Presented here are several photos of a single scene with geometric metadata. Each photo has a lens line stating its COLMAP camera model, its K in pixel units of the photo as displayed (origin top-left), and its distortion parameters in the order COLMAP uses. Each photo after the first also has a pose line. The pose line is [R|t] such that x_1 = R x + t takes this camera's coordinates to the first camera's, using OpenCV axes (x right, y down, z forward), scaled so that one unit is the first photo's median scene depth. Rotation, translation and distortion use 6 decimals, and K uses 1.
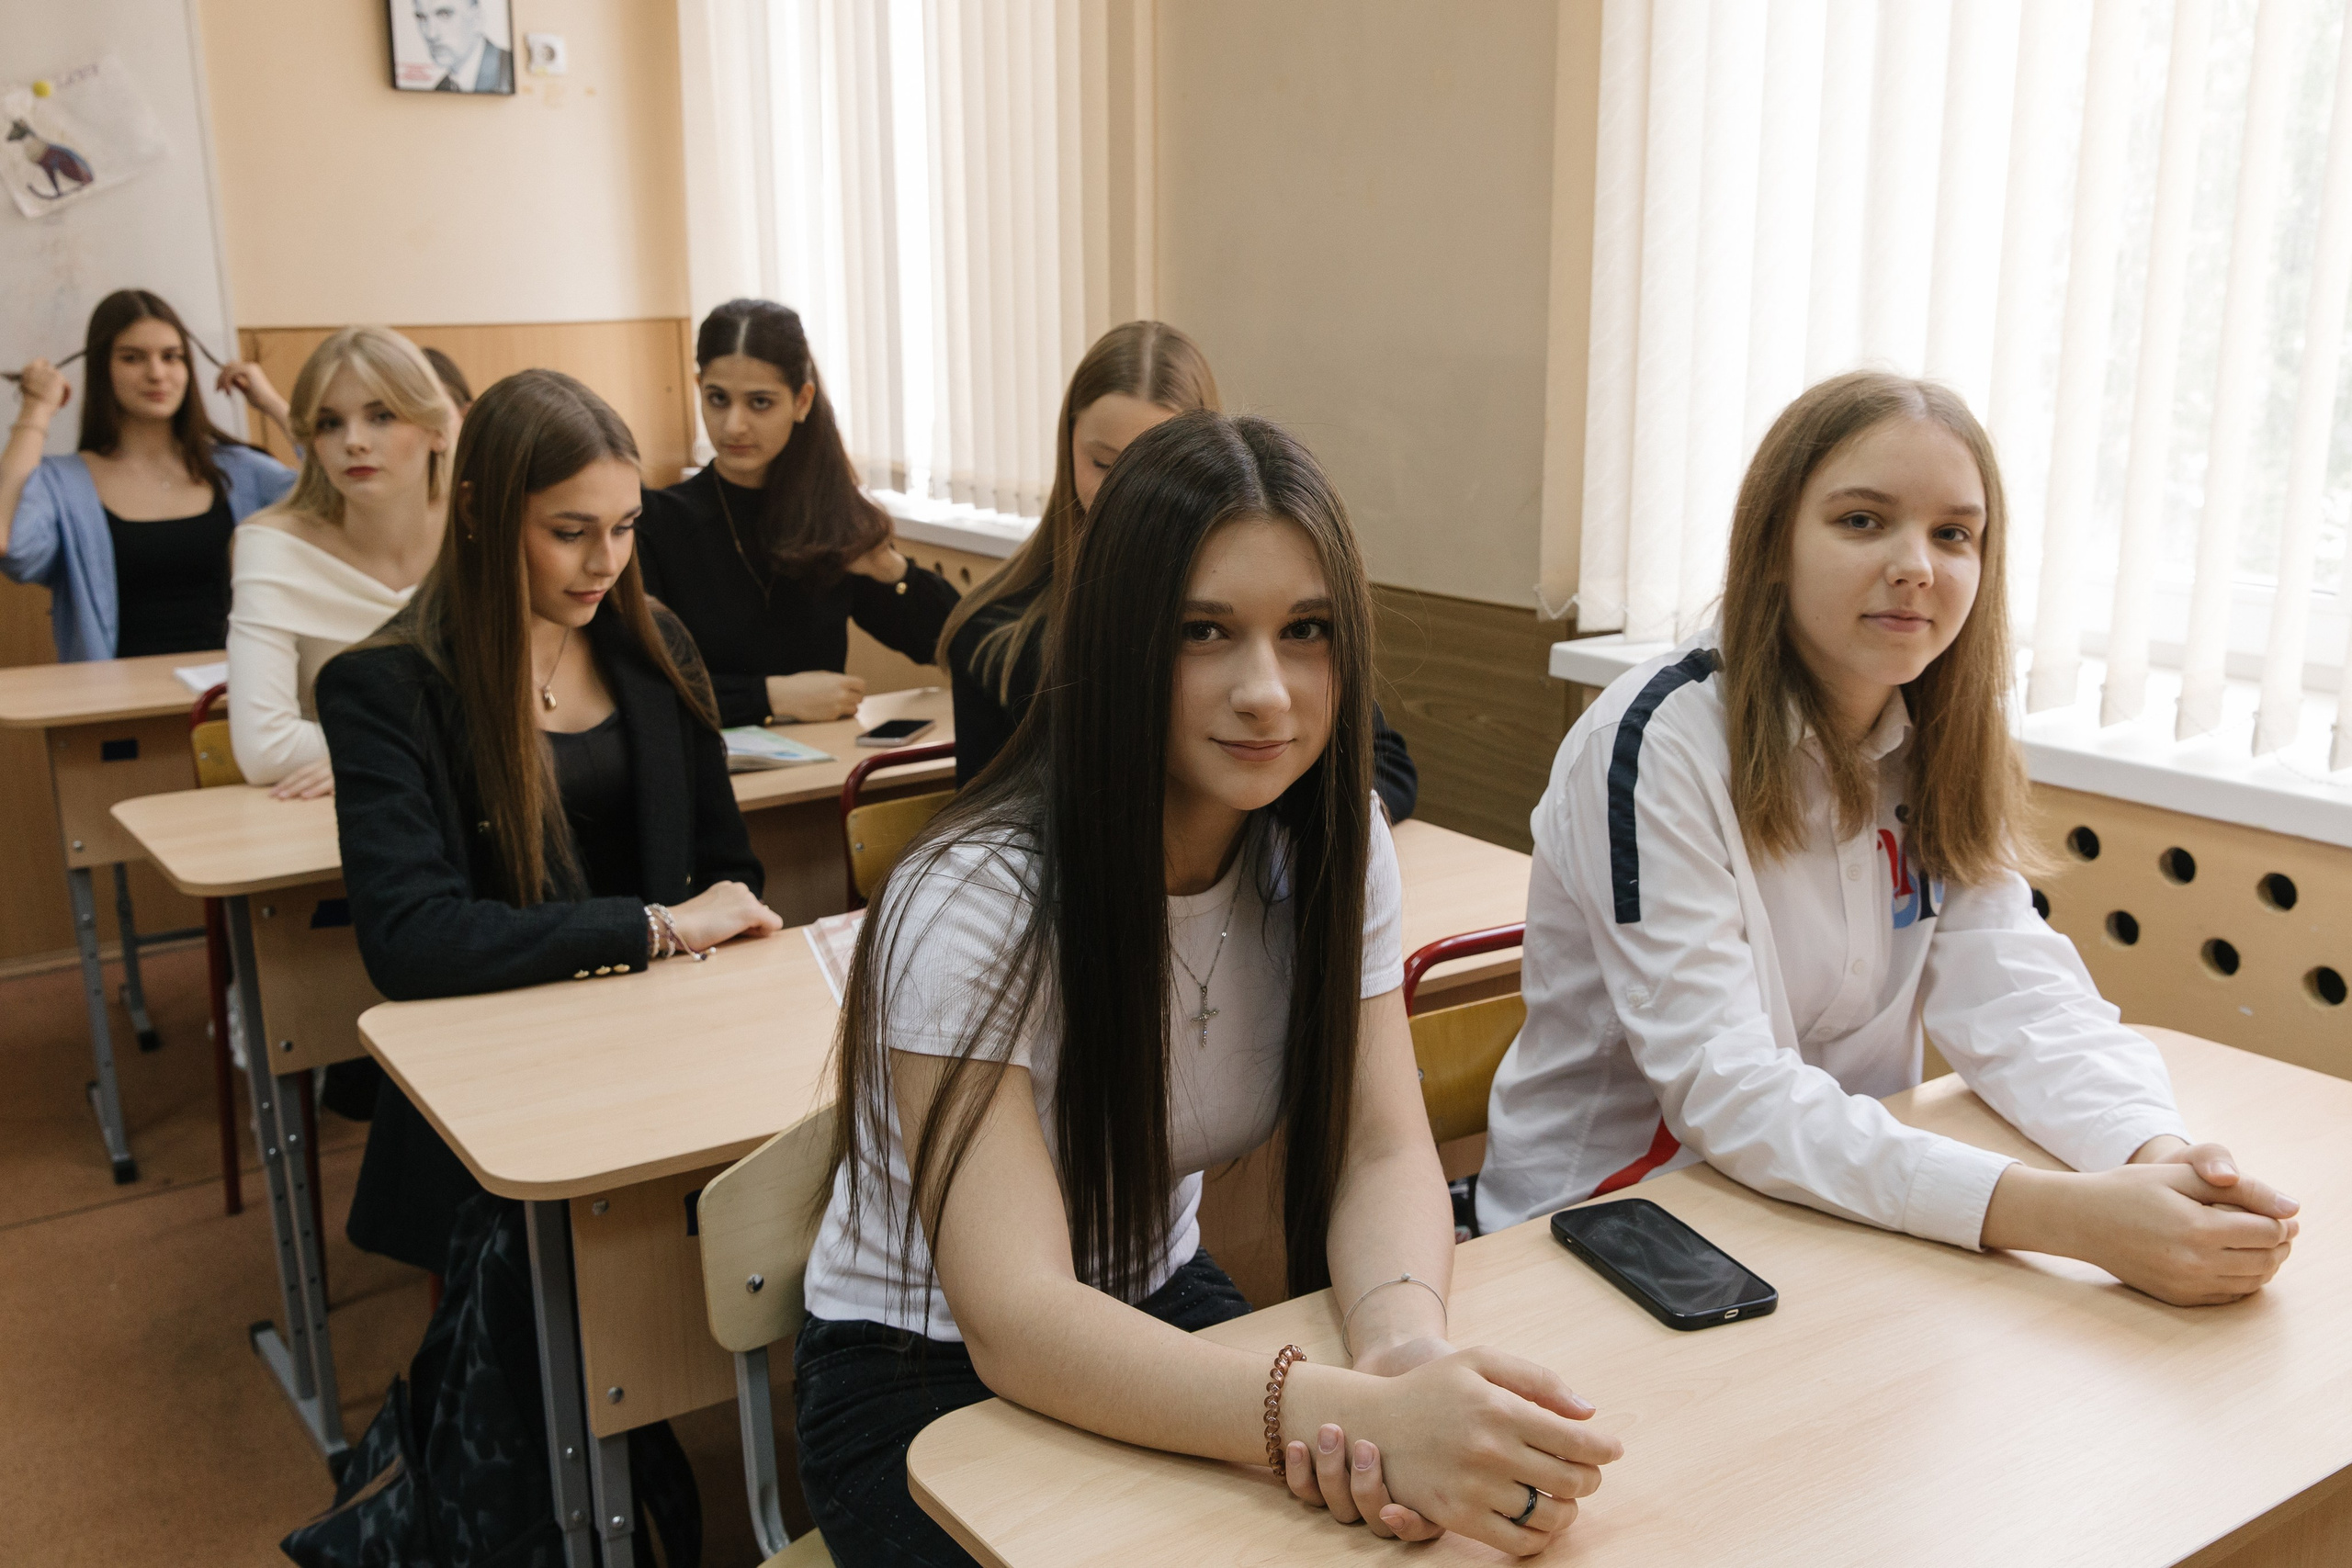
lens RADIAL K [[2183.7, 0, 1176.5], [0, 2183.7, 808.3], [0, 0, 1]] dist [0.015703, 0.000000]
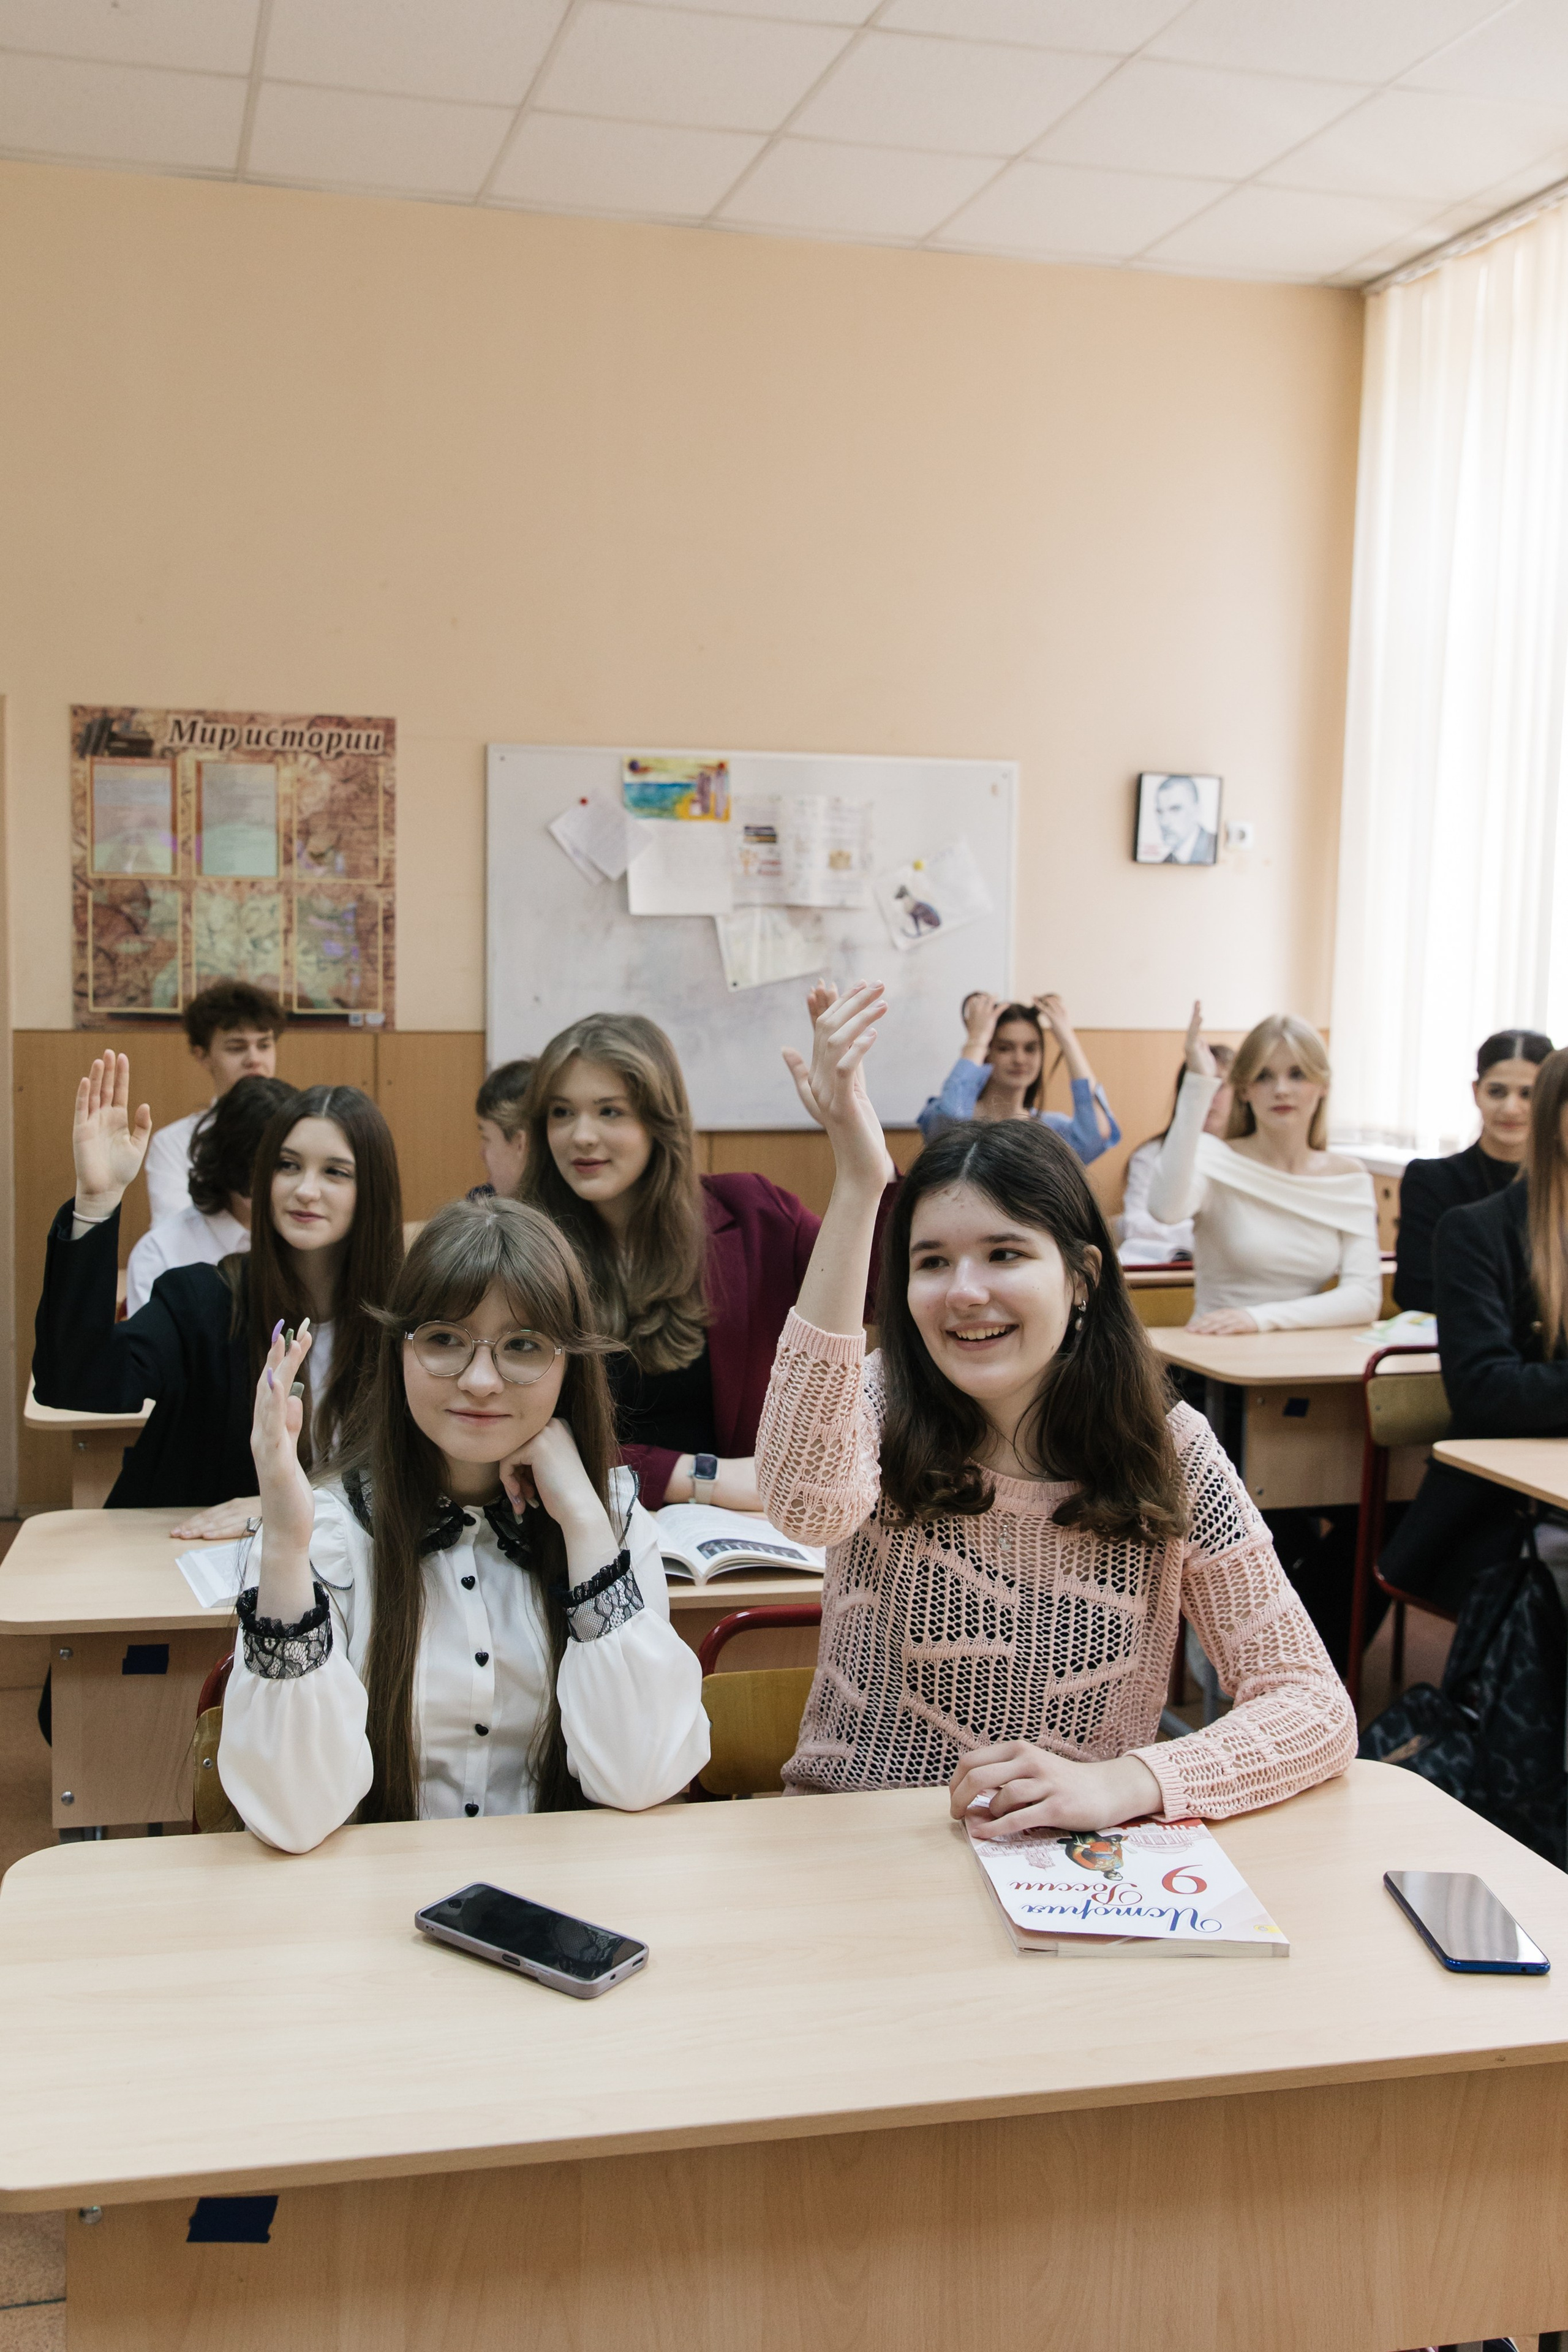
lens RADIAL K [[2130.0, 0, 657.3], [0, 2130.0, 1132.8], [0, 0, 1]] dist [0.012050, 0.000000]
pose [[0.936059, 0.049306, -0.348371, -0.176421], [-0.107294, 0.982973, -0.149172, 0.078120], [0.335084, 0.177012, 0.925411, -0.339412]]
